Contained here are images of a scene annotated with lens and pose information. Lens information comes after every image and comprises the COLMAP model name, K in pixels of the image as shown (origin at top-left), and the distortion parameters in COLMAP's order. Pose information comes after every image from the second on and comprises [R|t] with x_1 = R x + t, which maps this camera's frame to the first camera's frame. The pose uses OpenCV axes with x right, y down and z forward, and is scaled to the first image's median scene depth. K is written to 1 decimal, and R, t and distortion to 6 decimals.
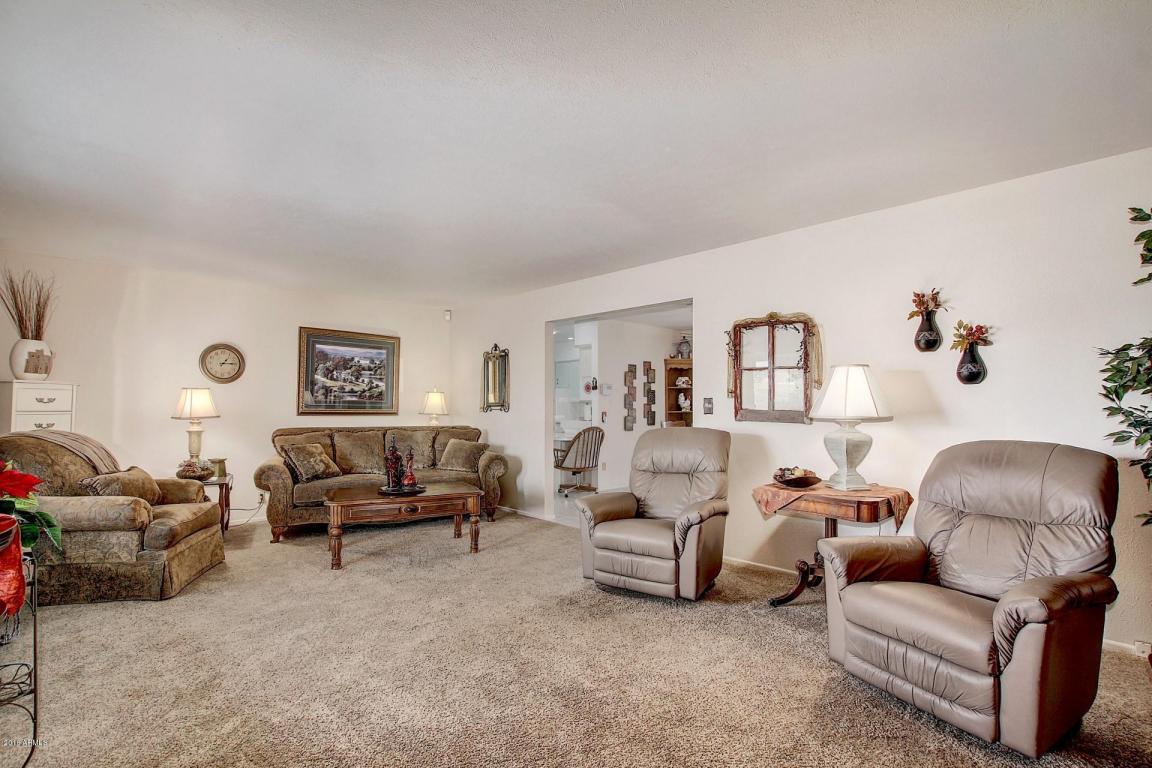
lens RADIAL K [[544.3, 0, 580.3], [0, 544.3, 386.9], [0, 0, 1]] dist [-0.002473, -0.000545]
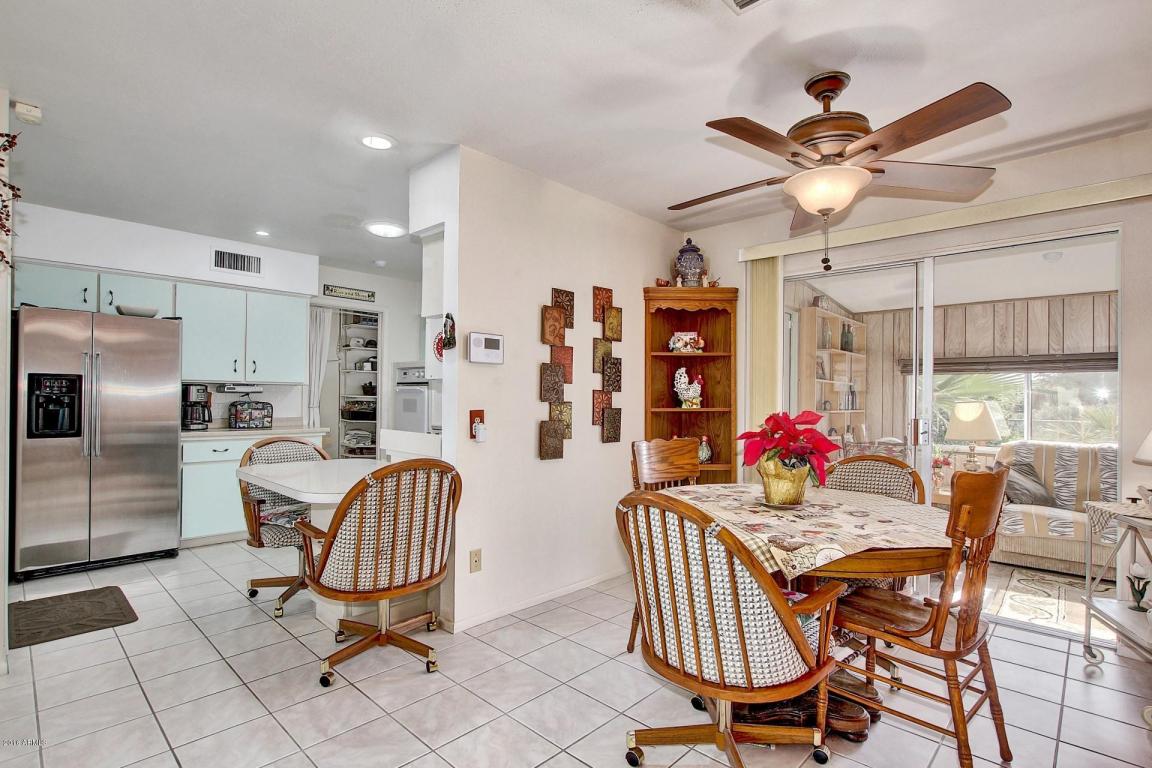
lens RADIAL K [[544.3, 0, 574.1], [0, 544.3, 391.5], [0, 0, 1]] dist [-0.002473, -0.000545]
pose [[0.999461, 0.008929, 0.031579, 0.089160], [-0.009650, 0.999694, 0.022761, 0.022676], [-0.031366, -0.023053, 0.999242, 0.587809]]
